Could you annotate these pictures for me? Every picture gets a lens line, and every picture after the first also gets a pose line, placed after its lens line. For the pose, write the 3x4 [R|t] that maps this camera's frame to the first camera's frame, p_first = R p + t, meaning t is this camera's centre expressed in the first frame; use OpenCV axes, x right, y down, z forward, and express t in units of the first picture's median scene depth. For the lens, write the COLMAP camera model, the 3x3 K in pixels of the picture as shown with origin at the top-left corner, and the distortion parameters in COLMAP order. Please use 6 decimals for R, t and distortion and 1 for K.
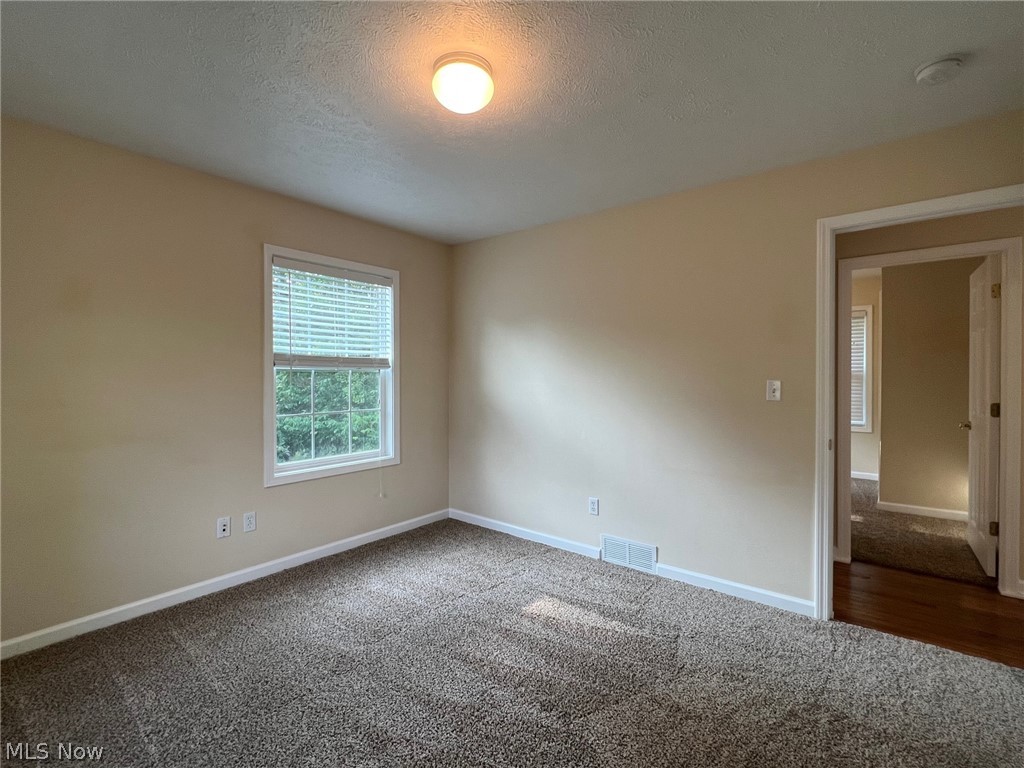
lens RADIAL K [[478.4, 0, 514.0], [0, 478.4, 386.3], [0, 0, 1]] dist [0.024634, 0.001176]
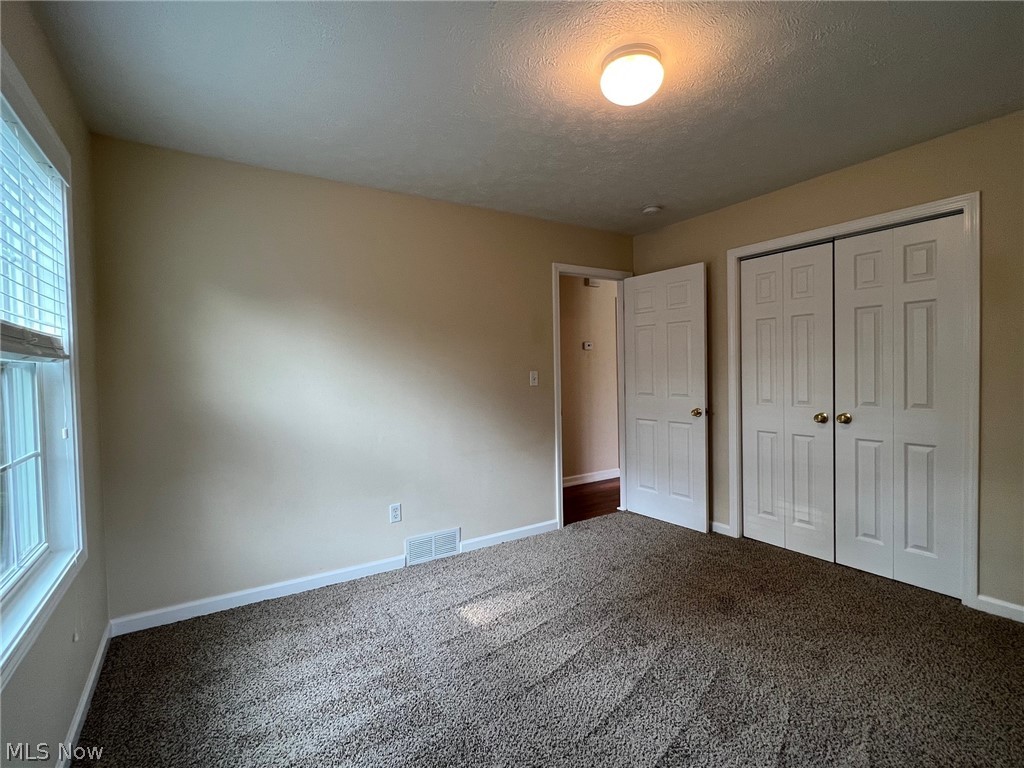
lens RADIAL K [[478.4, 0, 514.6], [0, 478.4, 384.1], [0, 0, 1]] dist [0.024634, 0.001176]
pose [[0.337499, -0.039770, 0.940485, -0.674222], [0.039769, 0.998817, 0.027965, -0.013869], [-0.940485, 0.027964, 0.338682, 0.515870]]
